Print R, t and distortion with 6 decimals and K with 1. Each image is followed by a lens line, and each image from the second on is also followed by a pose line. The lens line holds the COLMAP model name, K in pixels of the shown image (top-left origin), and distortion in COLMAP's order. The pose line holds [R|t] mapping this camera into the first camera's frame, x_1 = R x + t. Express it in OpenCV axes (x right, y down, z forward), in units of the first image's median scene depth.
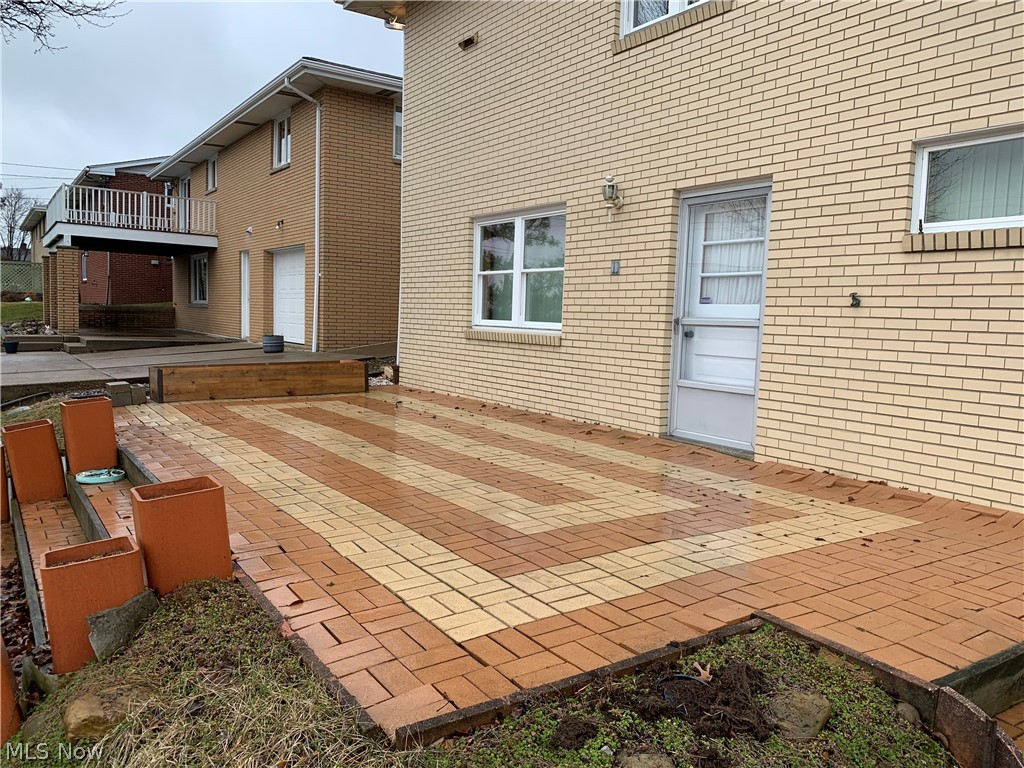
lens RADIAL K [[776.8, 0, 513.7], [0, 776.8, 384.1], [0, 0, 1]] dist [0.011661, -0.011493]
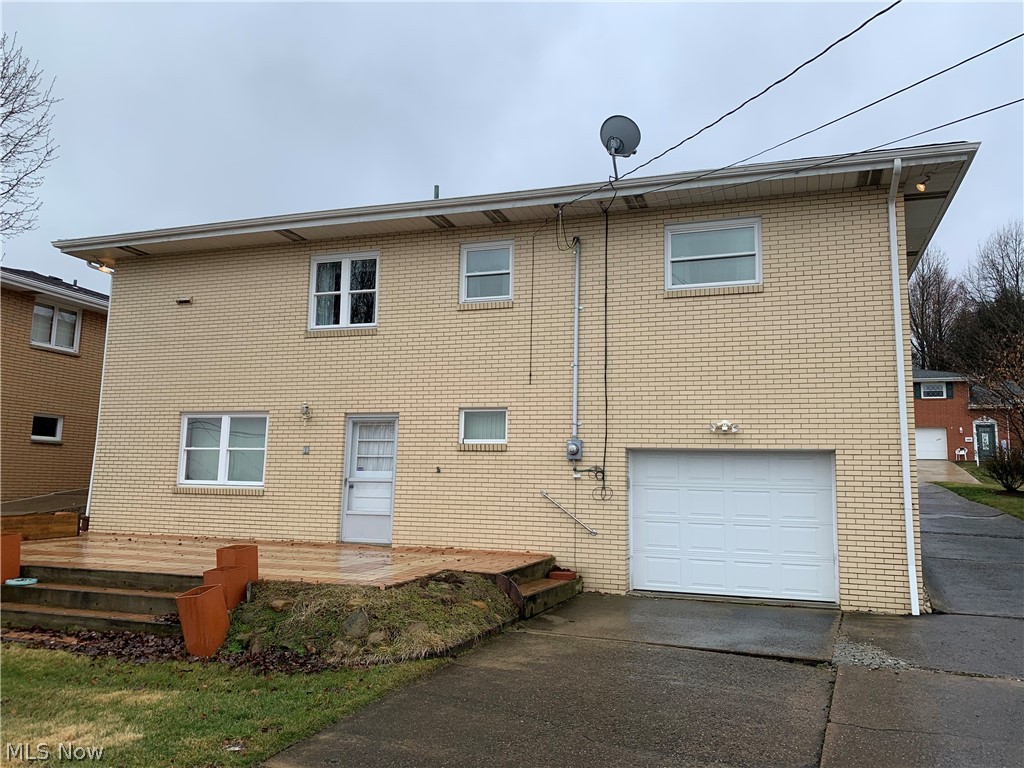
lens RADIAL K [[776.8, 0, 511.3], [0, 776.8, 385.0], [0, 0, 1]] dist [0.011661, -0.011493]
pose [[0.792759, 0.067846, 0.605748, -0.663036], [0.057450, 0.981045, -0.185068, 0.070243], [-0.606822, 0.181514, 0.773834, -0.800299]]
